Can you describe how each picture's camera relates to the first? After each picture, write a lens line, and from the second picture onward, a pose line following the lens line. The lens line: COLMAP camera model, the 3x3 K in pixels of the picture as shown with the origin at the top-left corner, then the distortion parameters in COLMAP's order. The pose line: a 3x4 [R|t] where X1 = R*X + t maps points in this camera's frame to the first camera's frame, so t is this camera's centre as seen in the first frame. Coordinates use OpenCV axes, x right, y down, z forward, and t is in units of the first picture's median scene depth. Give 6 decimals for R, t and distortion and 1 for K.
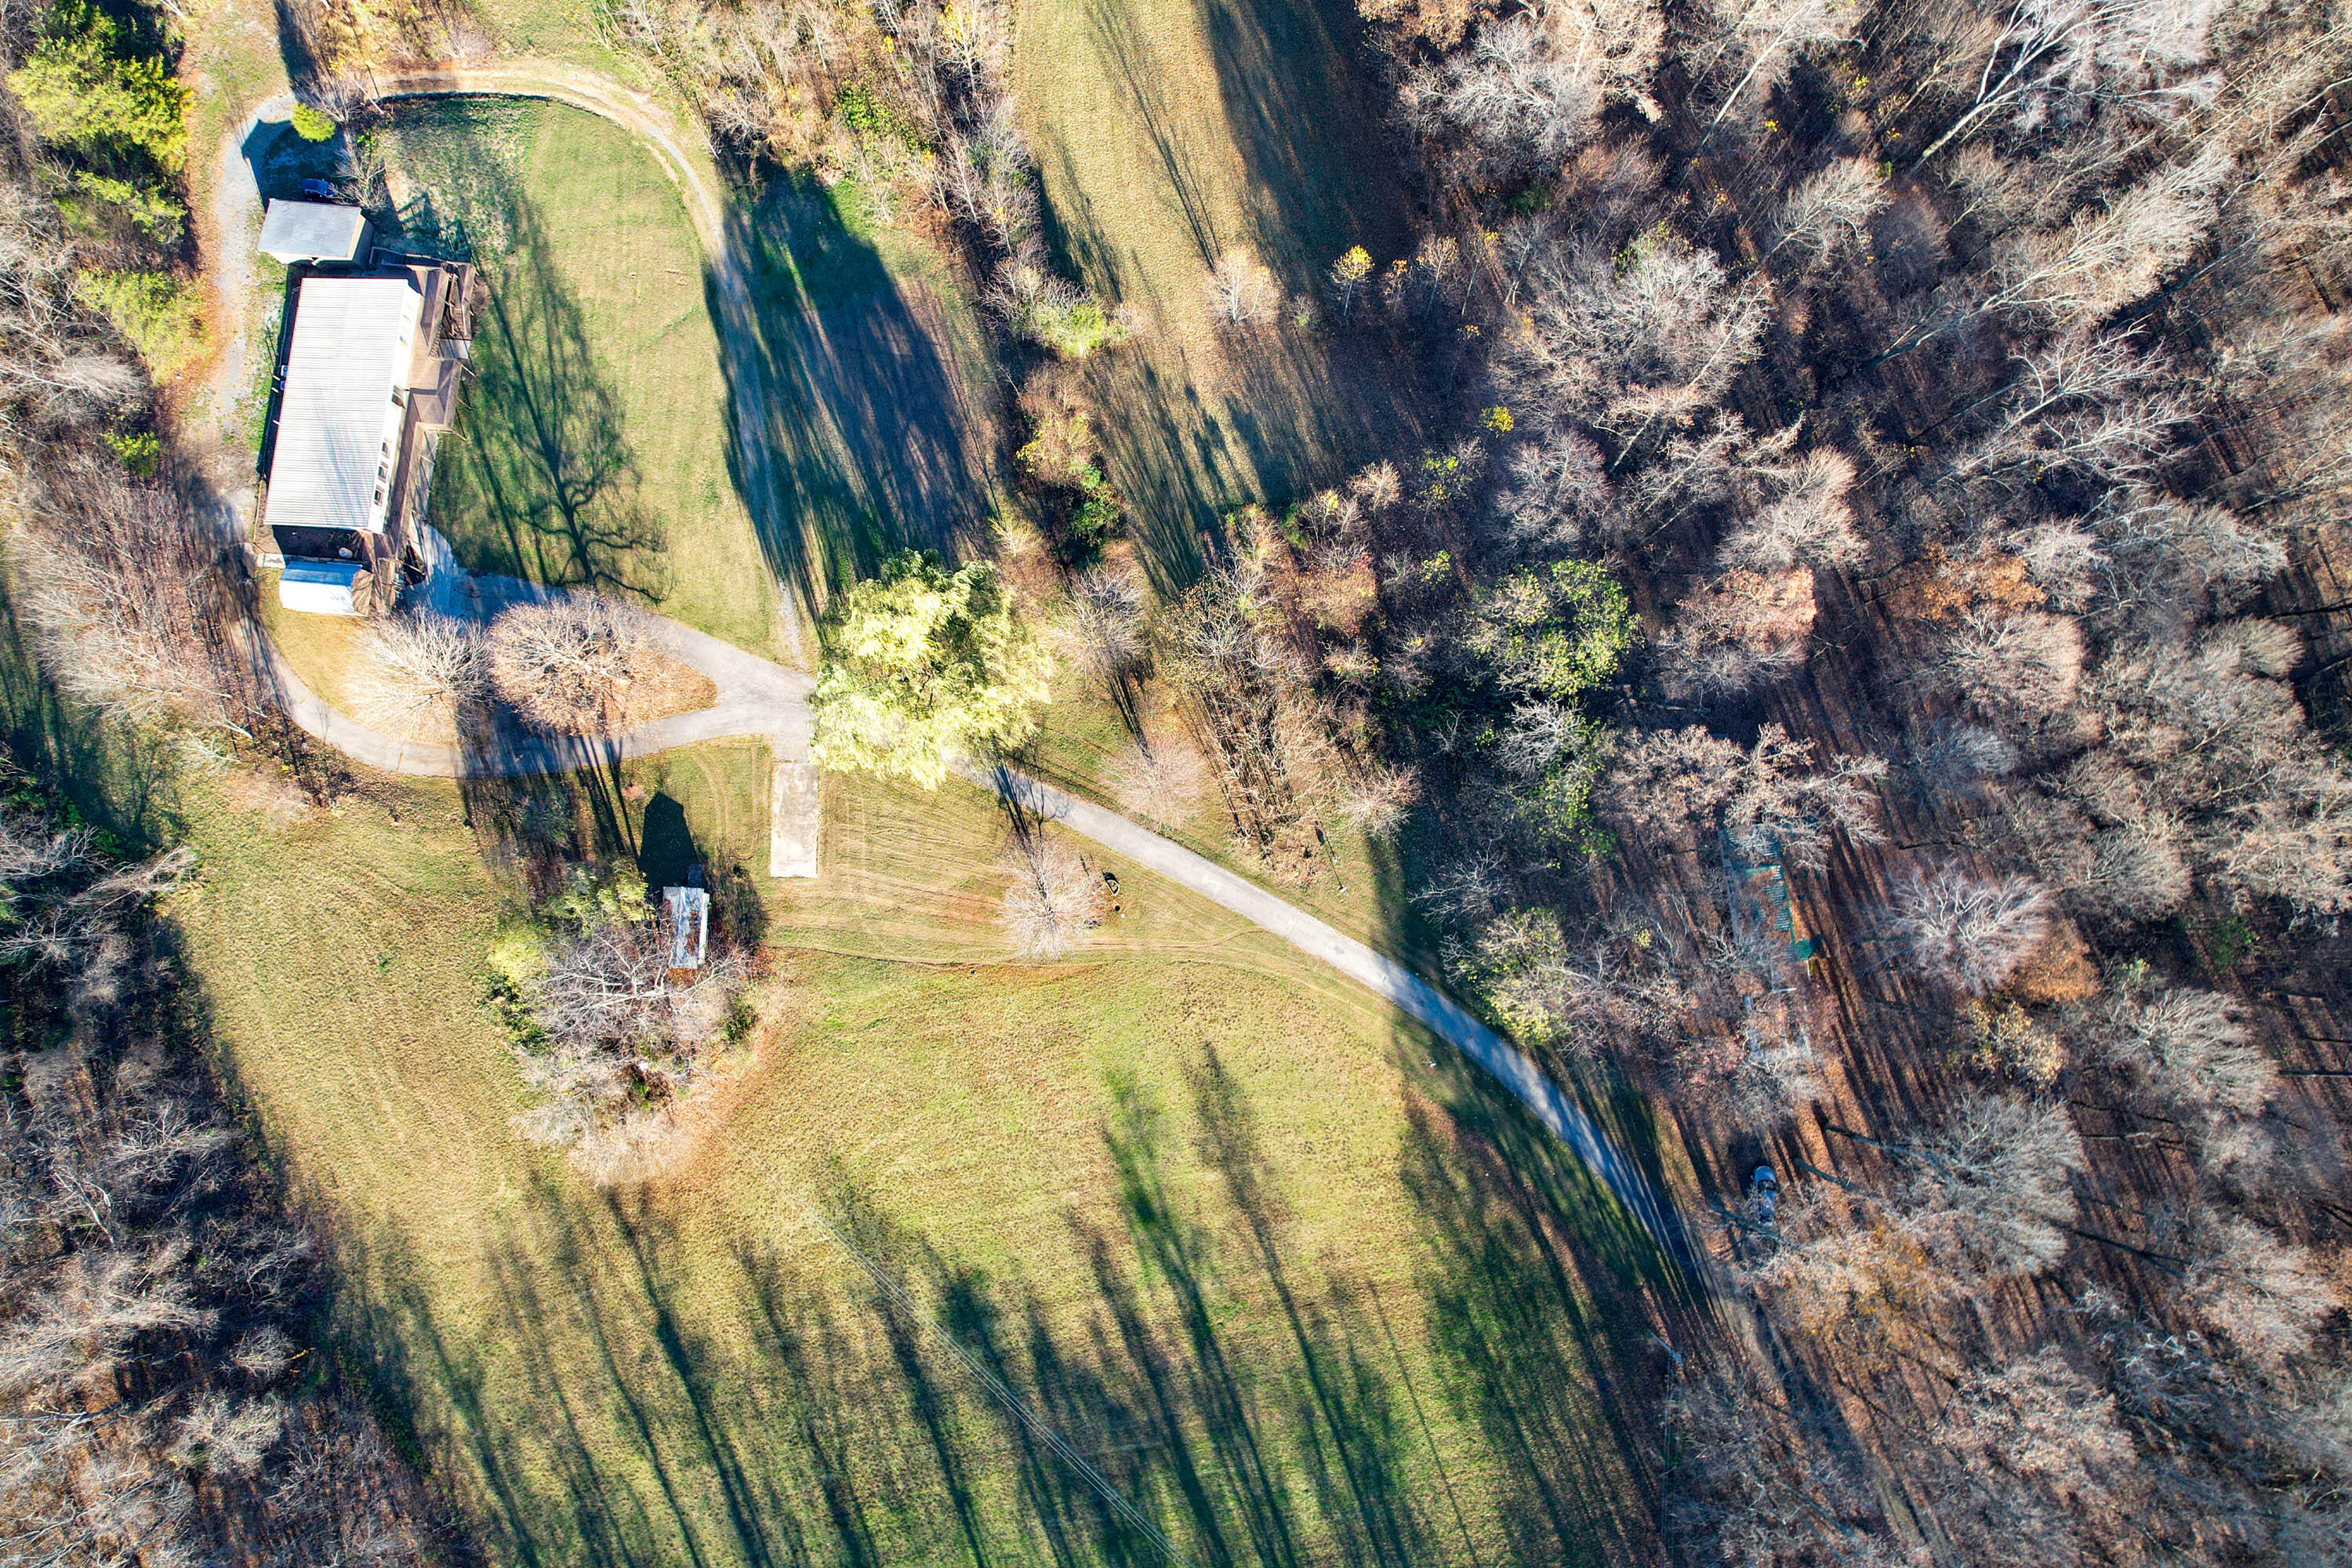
lens RADIAL K [[1497.6, 0, 1177.8], [0, 1497.6, 782.2], [0, 0, 1]] dist [-0.072060, 0.061453]
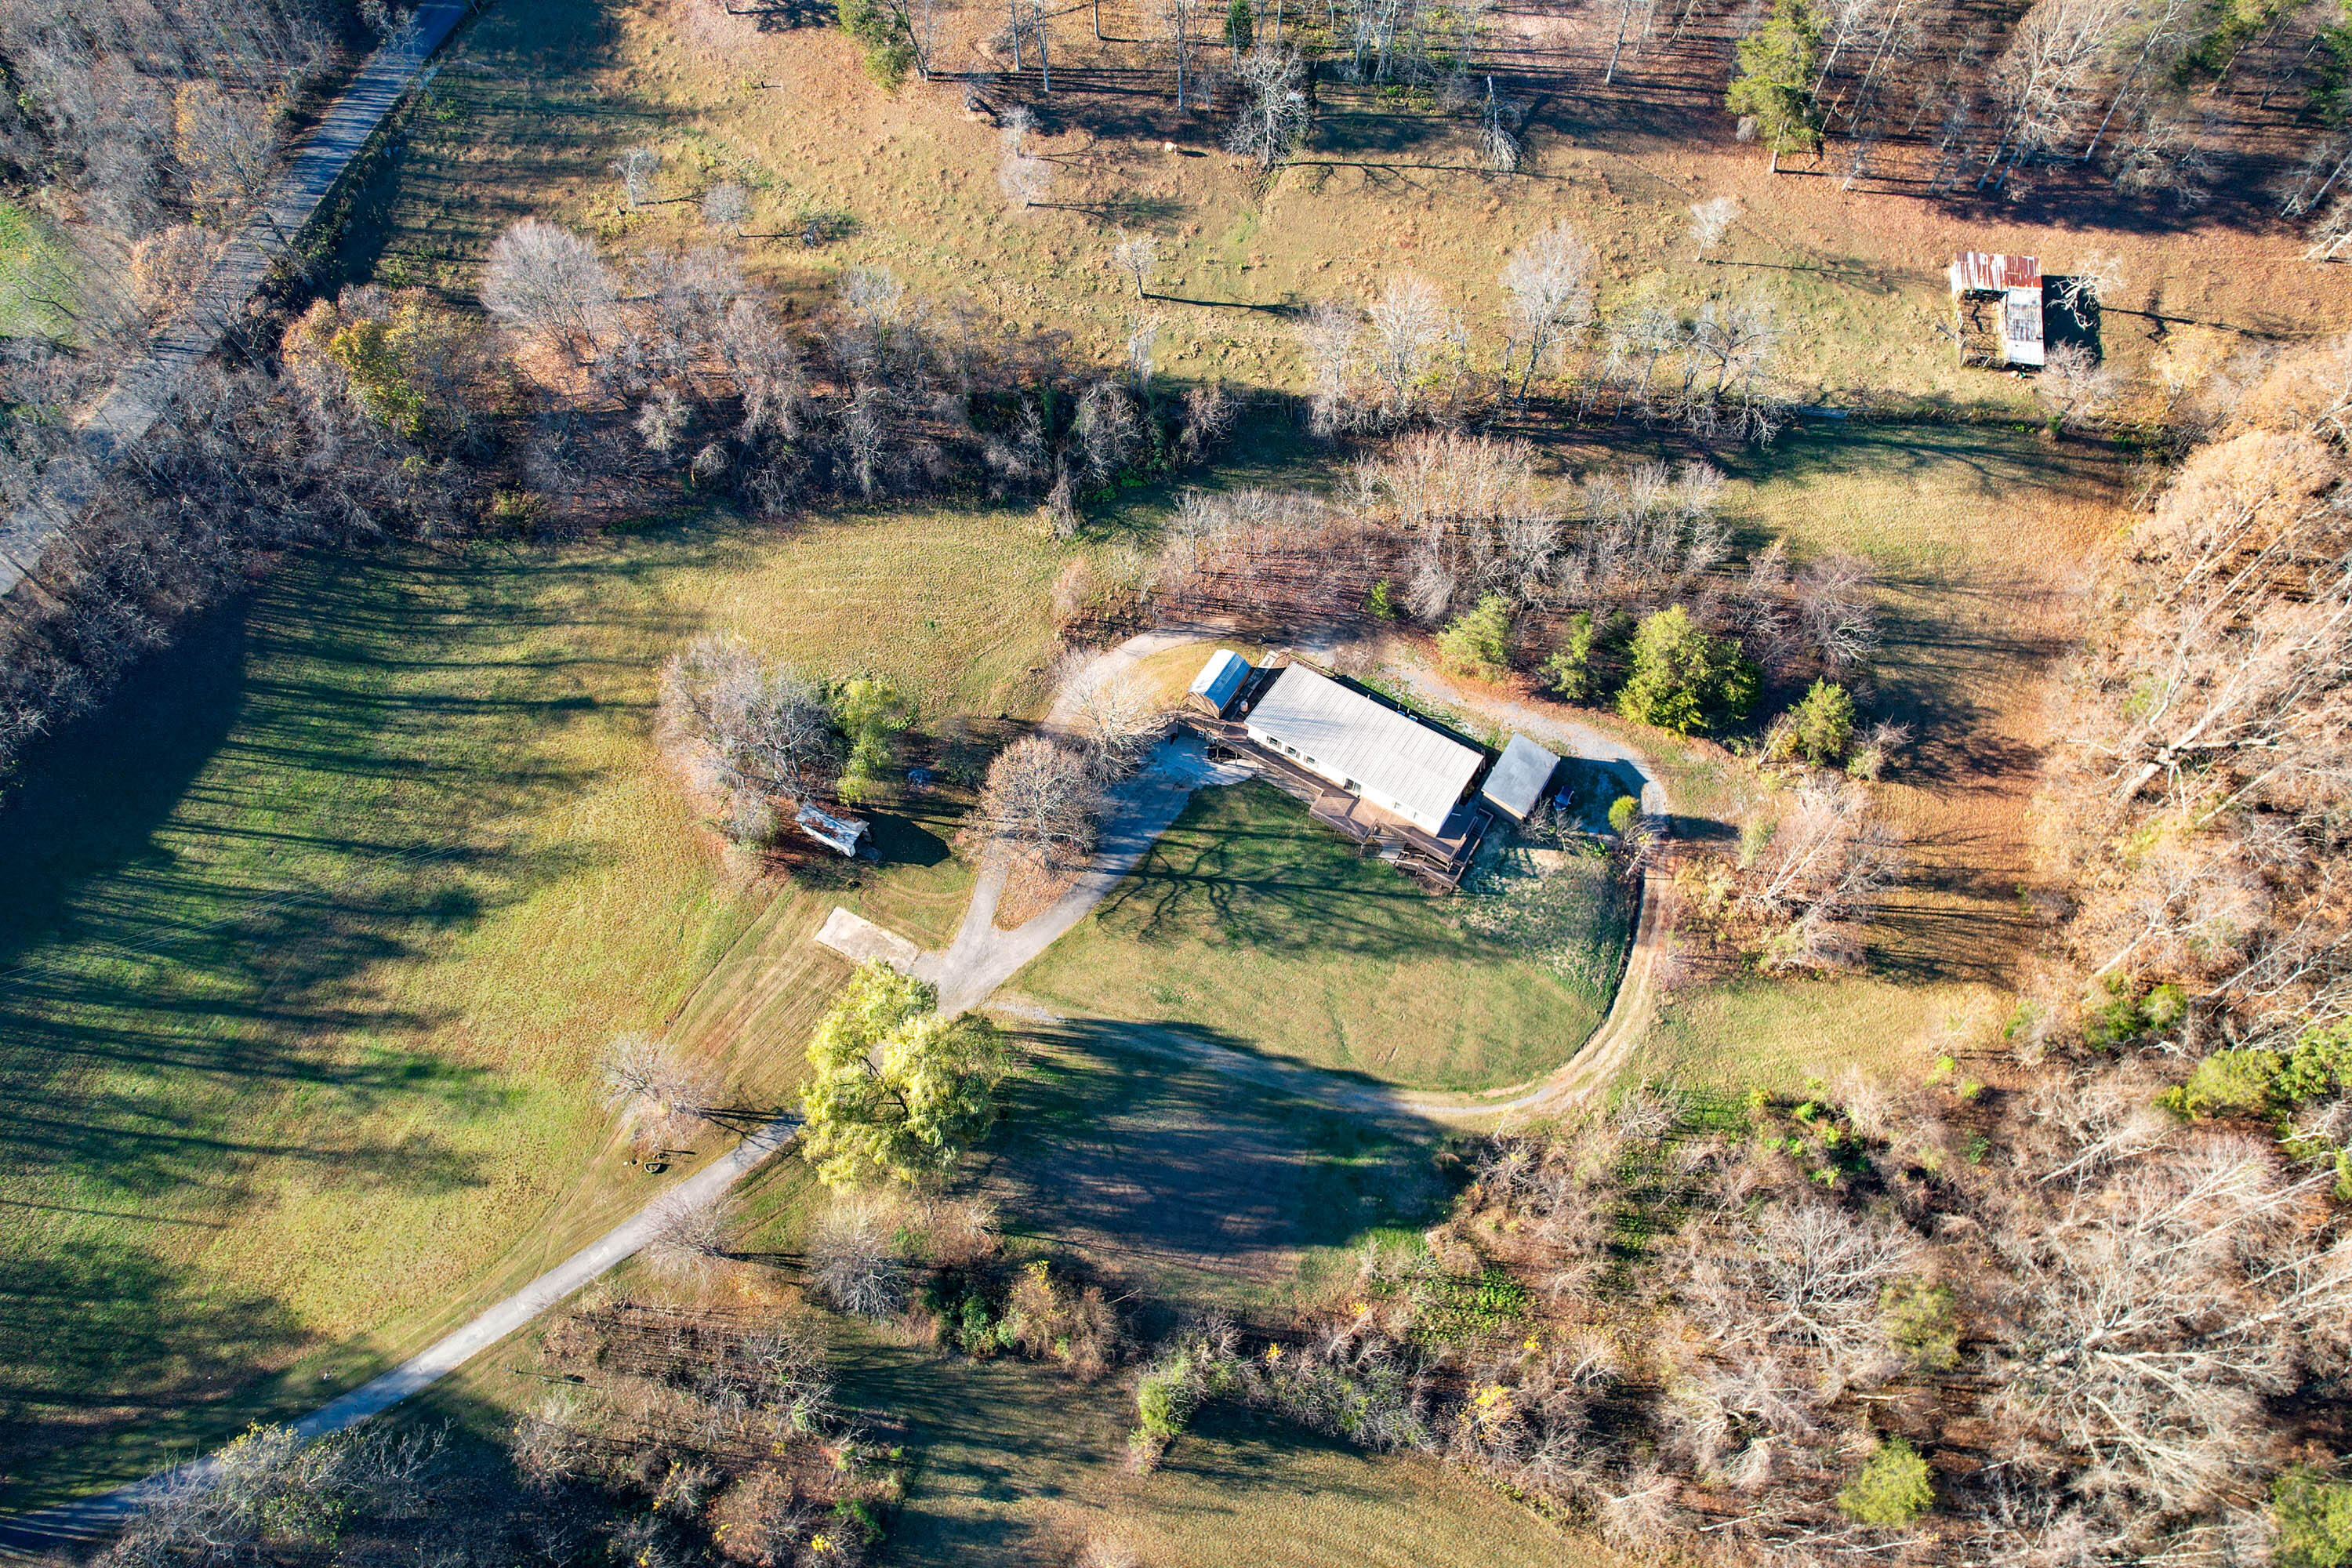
lens RADIAL K [[1497.6, 0, 1173.6], [0, 1497.6, 777.7], [0, 0, 1]] dist [-0.072060, 0.061453]
pose [[-0.453114, 0.764602, -0.458336, 0.058297], [-0.886178, -0.330489, 0.324755, -0.500477], [0.096833, 0.553318, 0.827322, 0.021527]]
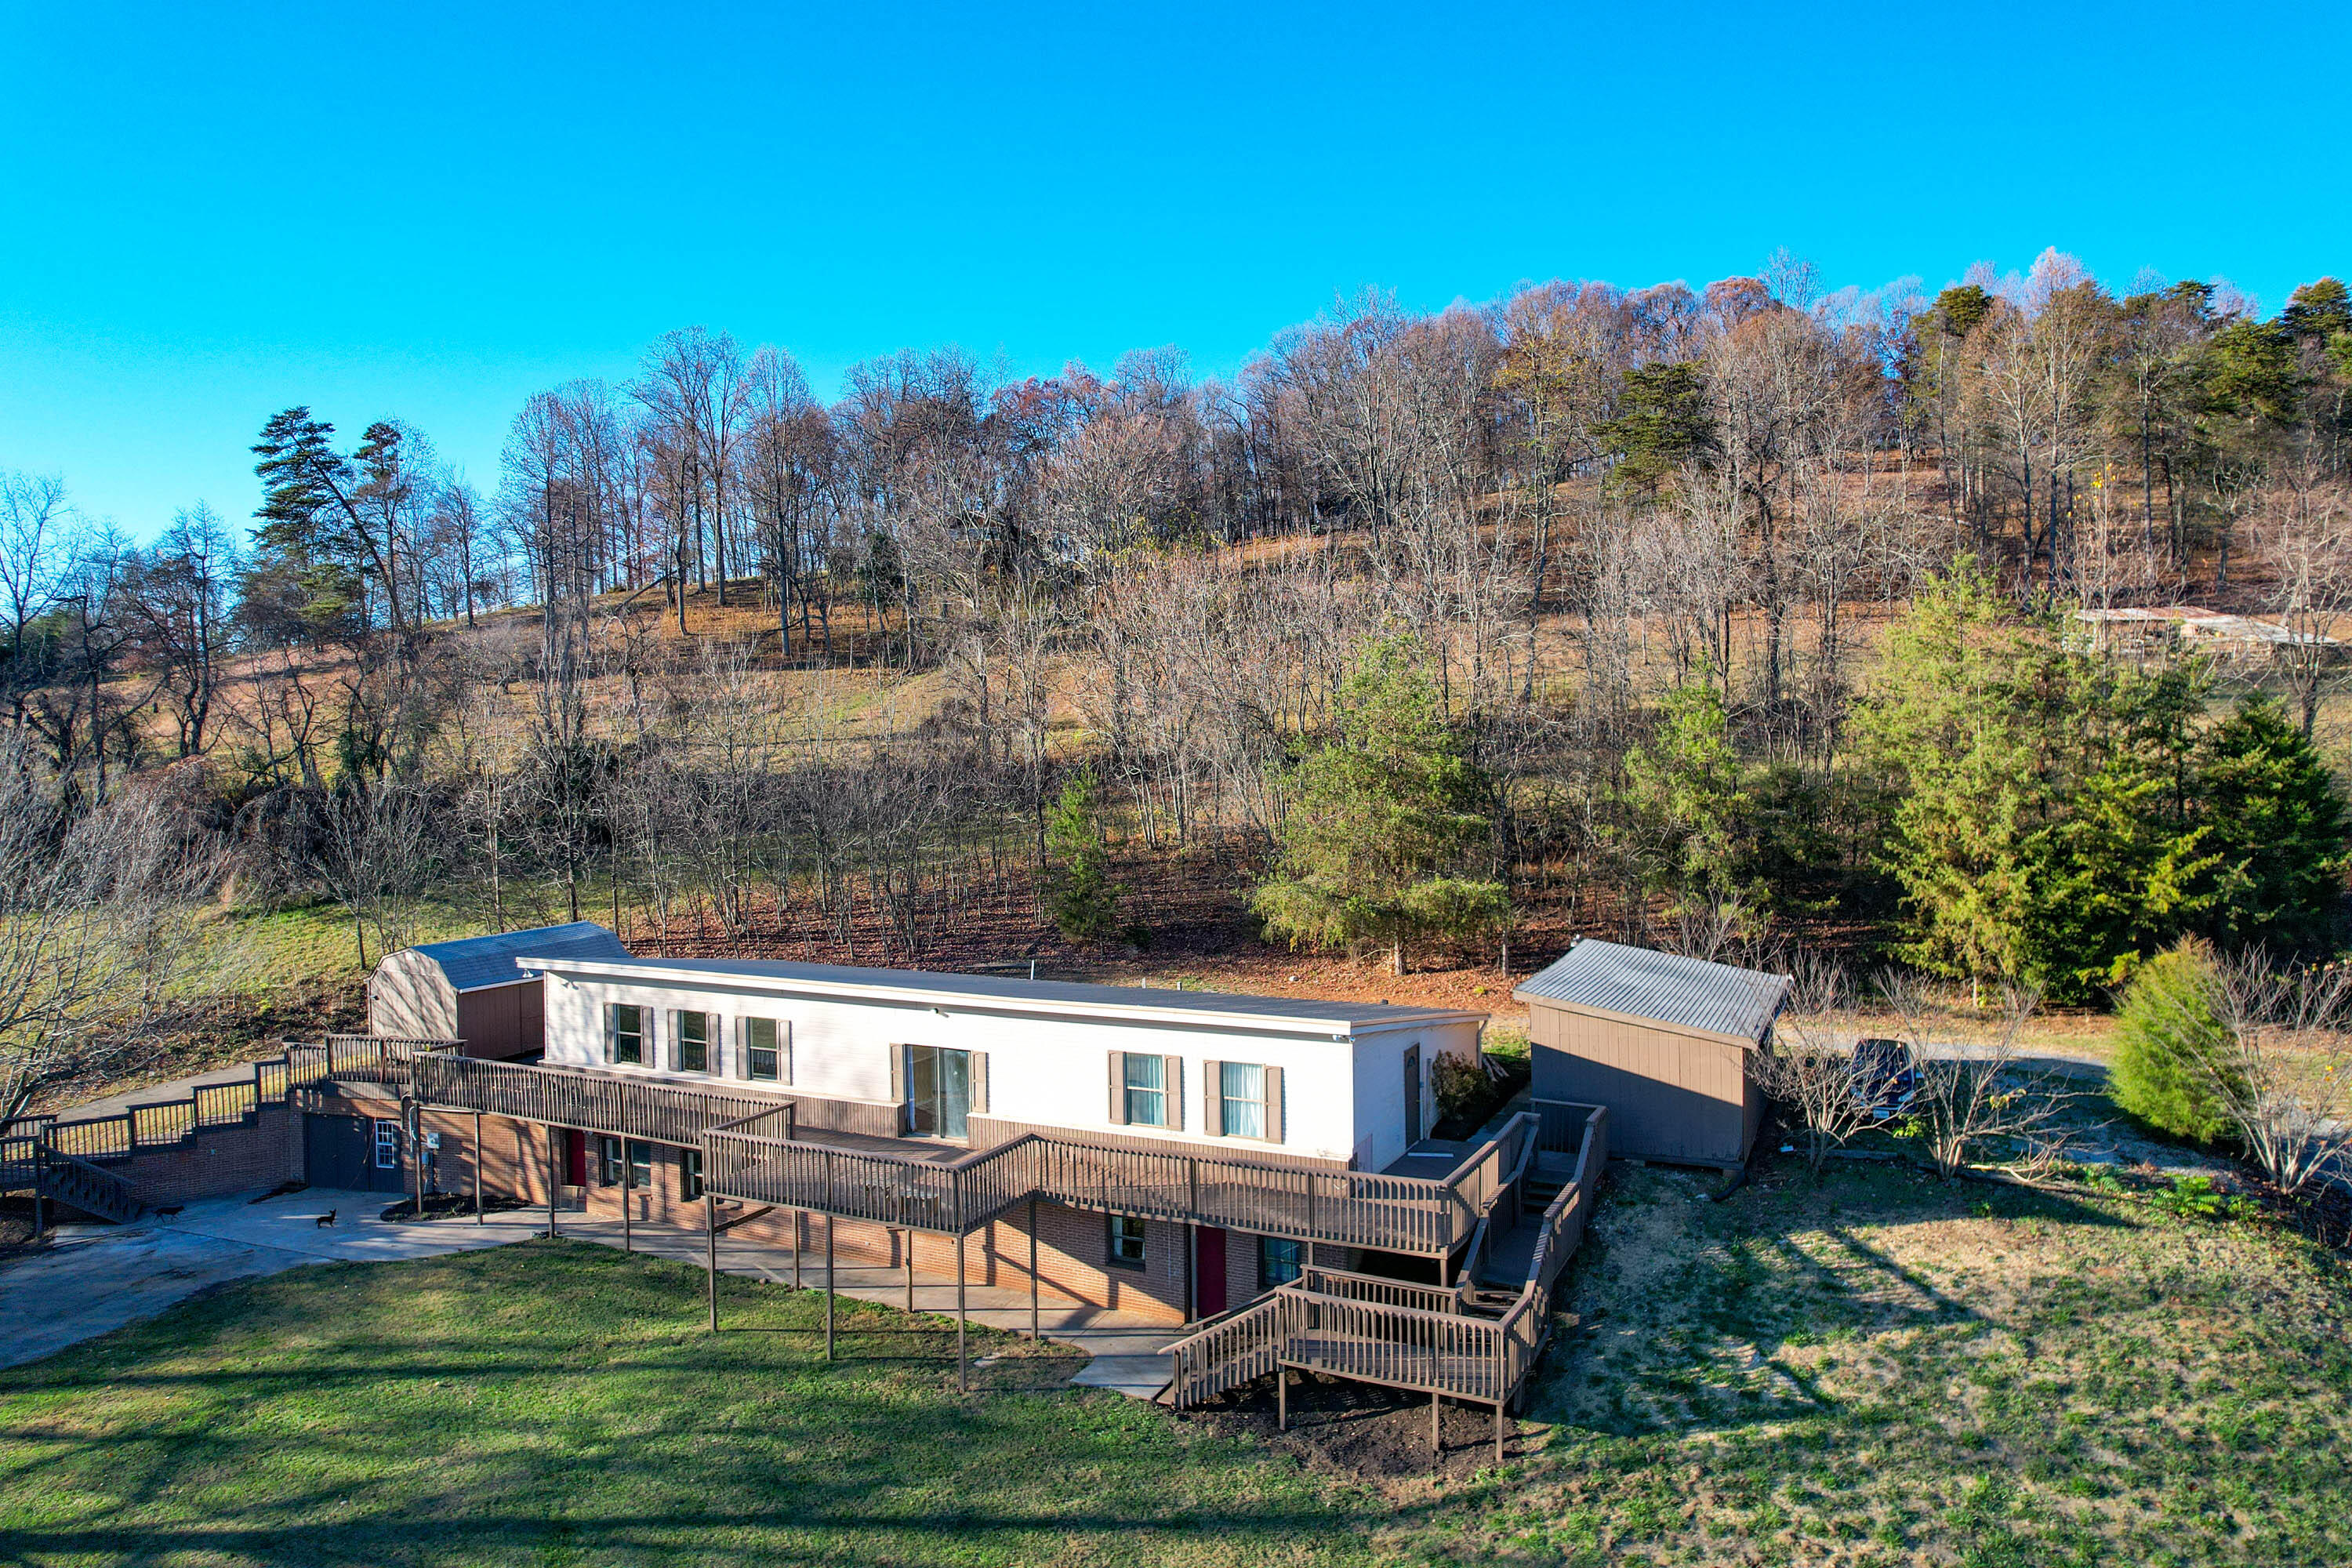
lens RADIAL K [[1497.6, 0, 1192.4], [0, 1497.6, 771.2], [0, 0, 1]] dist [-0.072060, 0.061453]
pose [[-0.355112, 0.024898, -0.934492, -0.303371], [-0.928024, 0.110965, 0.355611, -0.386215], [0.112550, 0.993512, -0.016299, 0.929054]]
